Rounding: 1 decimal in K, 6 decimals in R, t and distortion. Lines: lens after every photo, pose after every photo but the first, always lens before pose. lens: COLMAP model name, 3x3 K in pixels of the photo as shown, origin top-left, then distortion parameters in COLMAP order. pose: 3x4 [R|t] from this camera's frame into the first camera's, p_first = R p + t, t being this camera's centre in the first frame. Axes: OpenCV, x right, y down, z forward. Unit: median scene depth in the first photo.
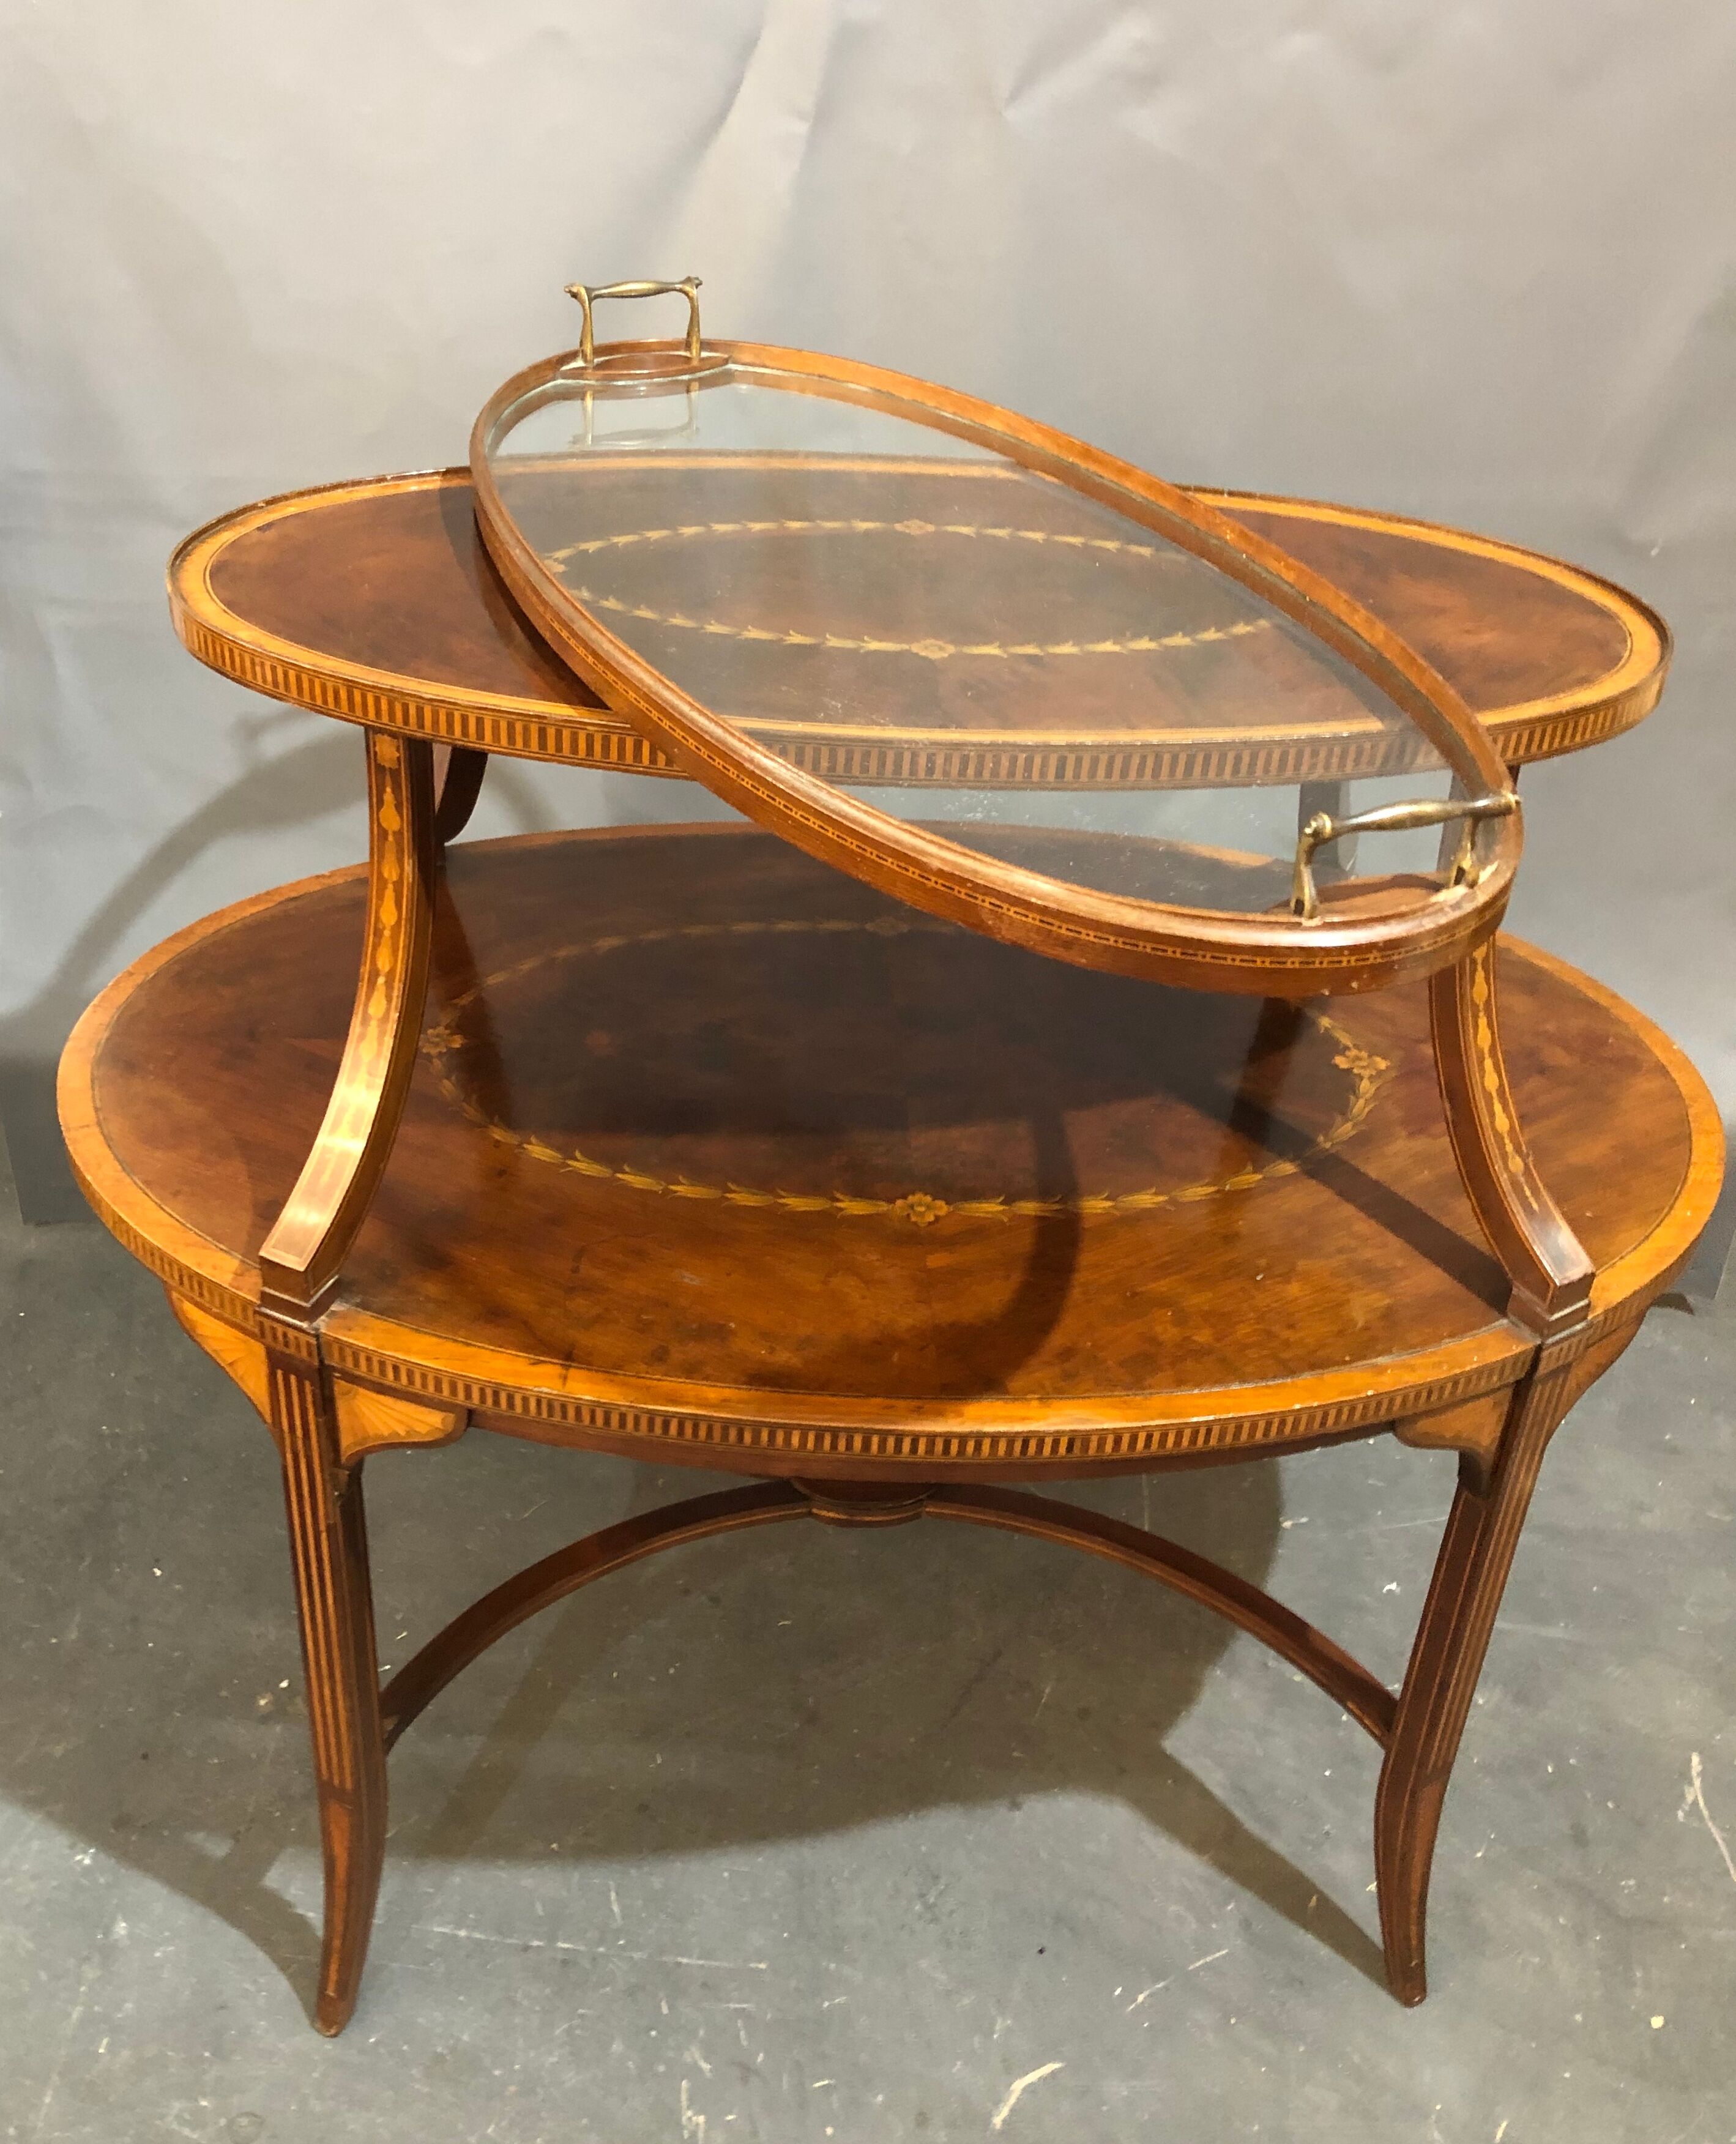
lens RADIAL K [[1956.5, 0, 809.5], [0, 1956.5, 954.4], [0, 0, 1]] dist [0.033686, -0.006722]
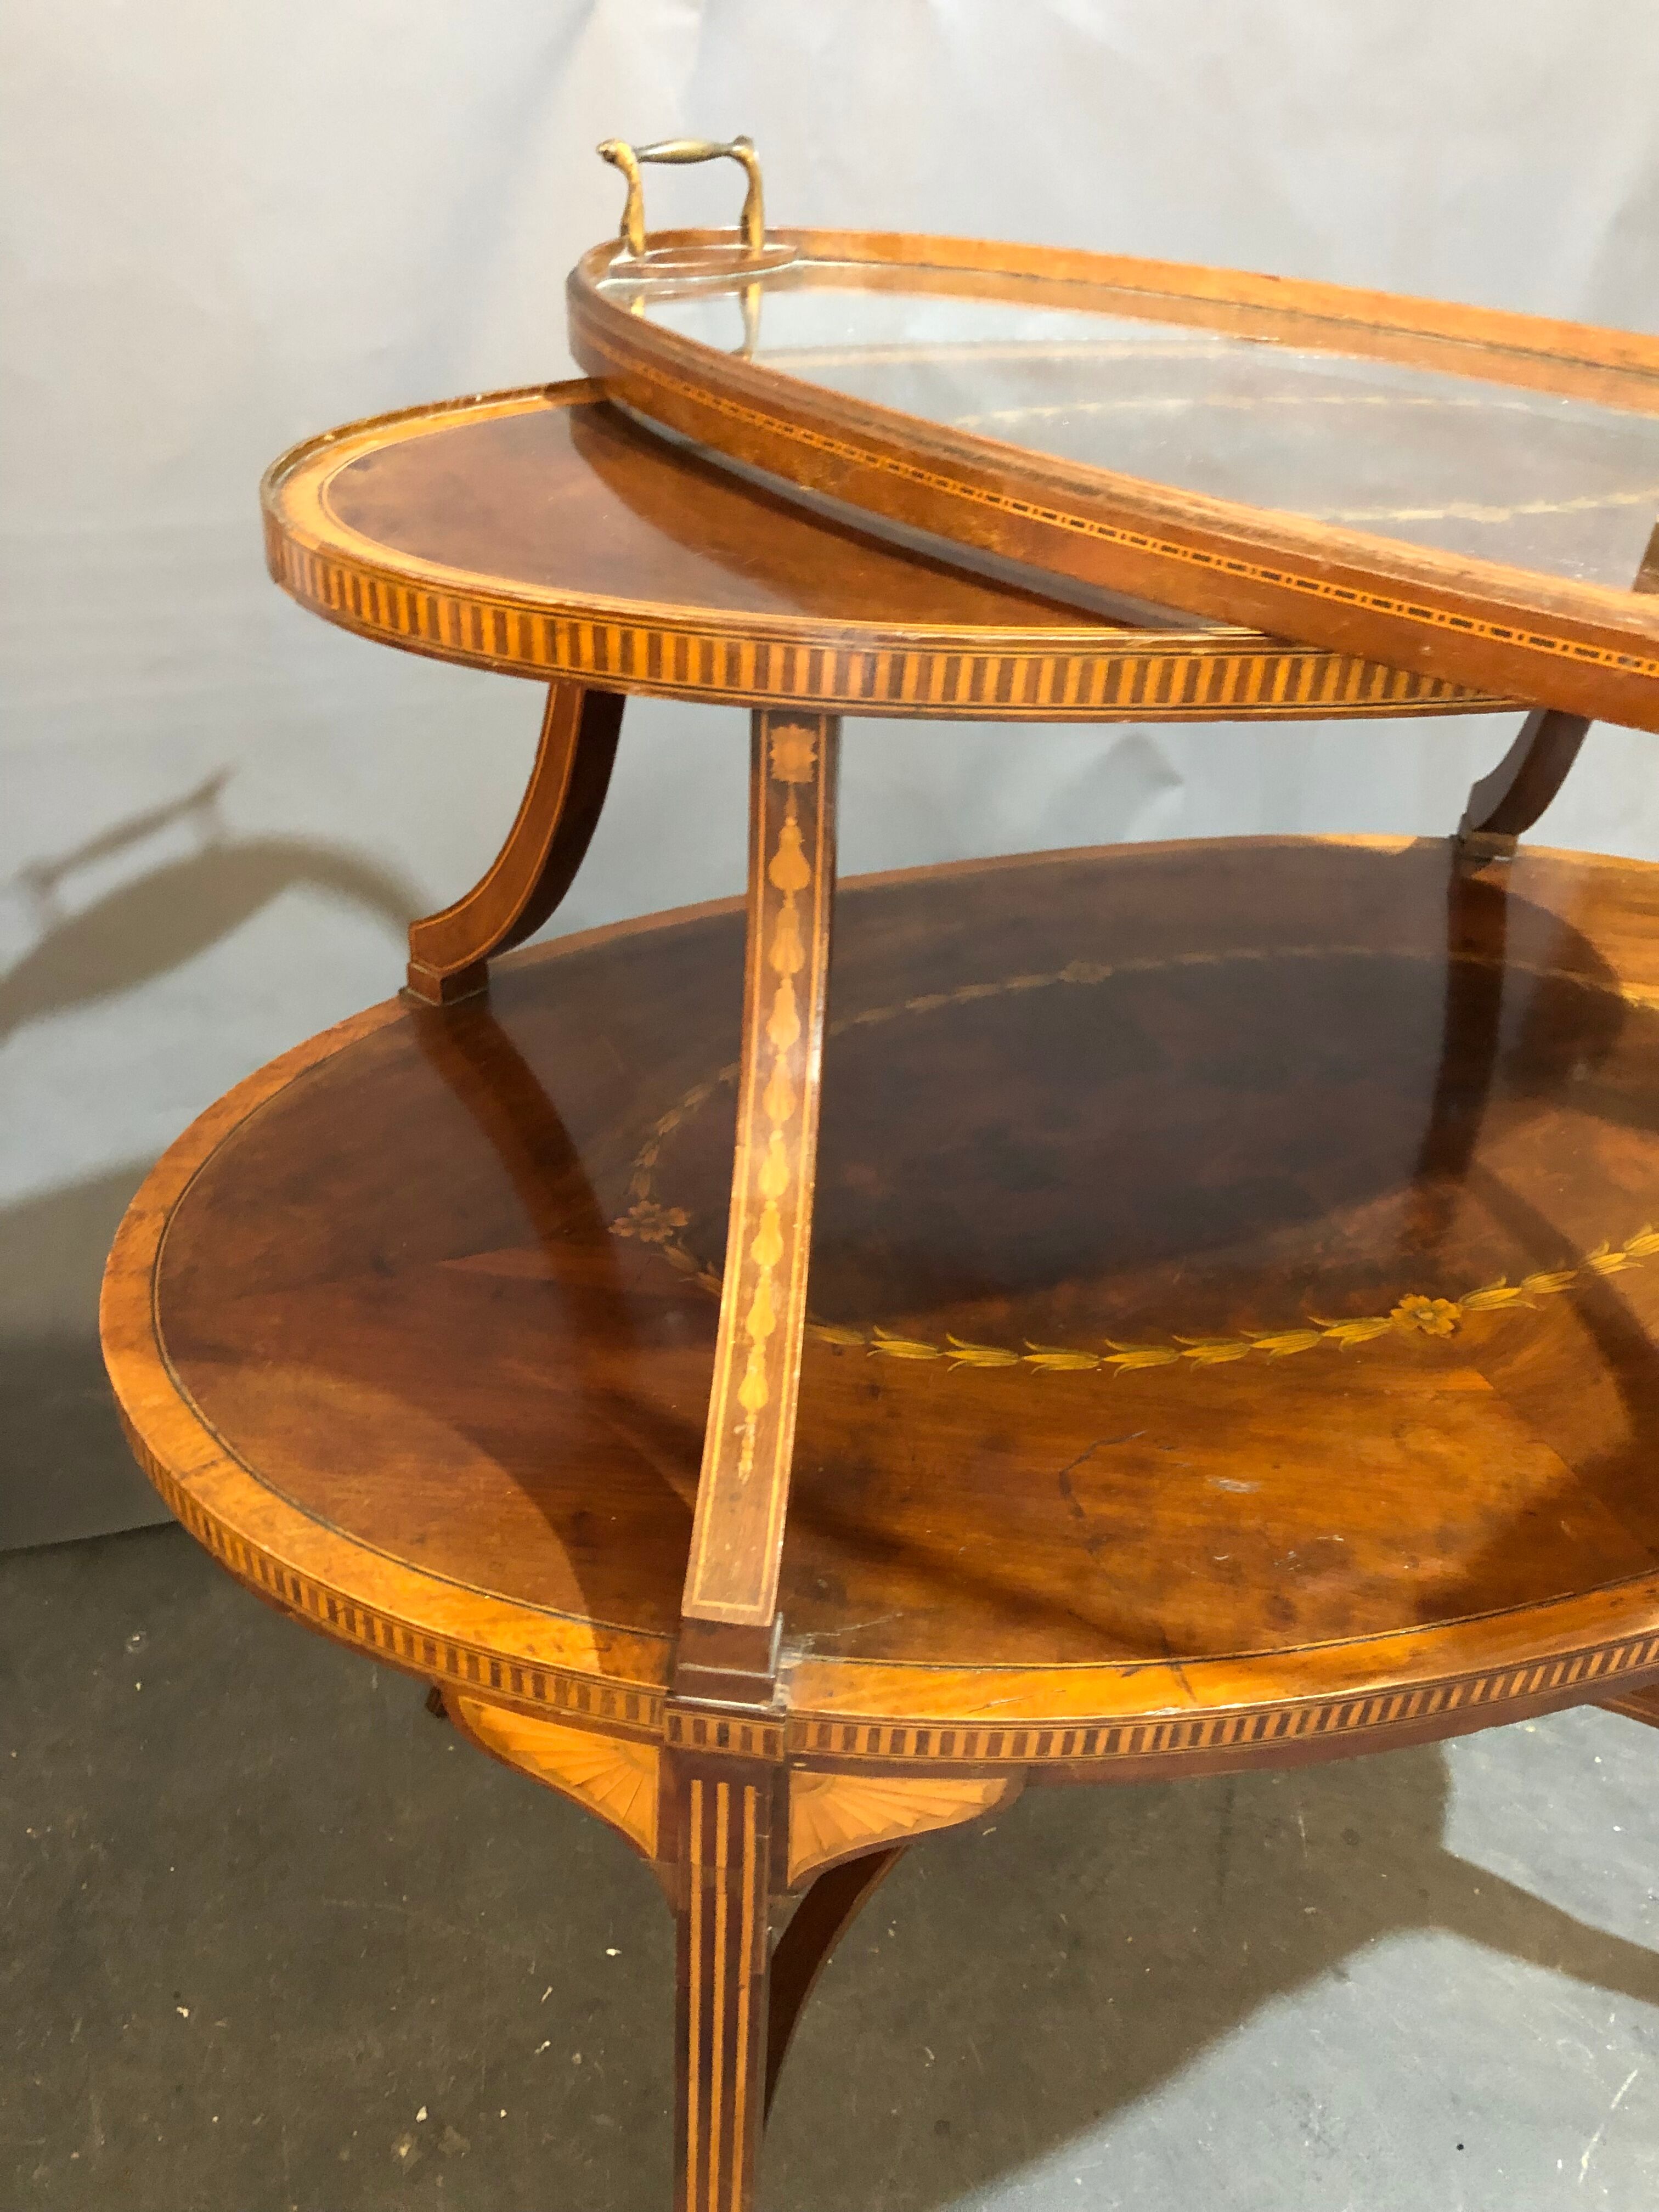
lens RADIAL K [[1791.5, 0, 844.3], [0, 1791.5, 1081.8], [0, 0, 1]] dist [0.012222, -0.000484]
pose [[0.945452, -0.174011, 0.275391, -0.310378], [0.168927, 0.984722, 0.042267, -0.021384], [-0.278539, 0.006560, 0.960403, 0.394005]]
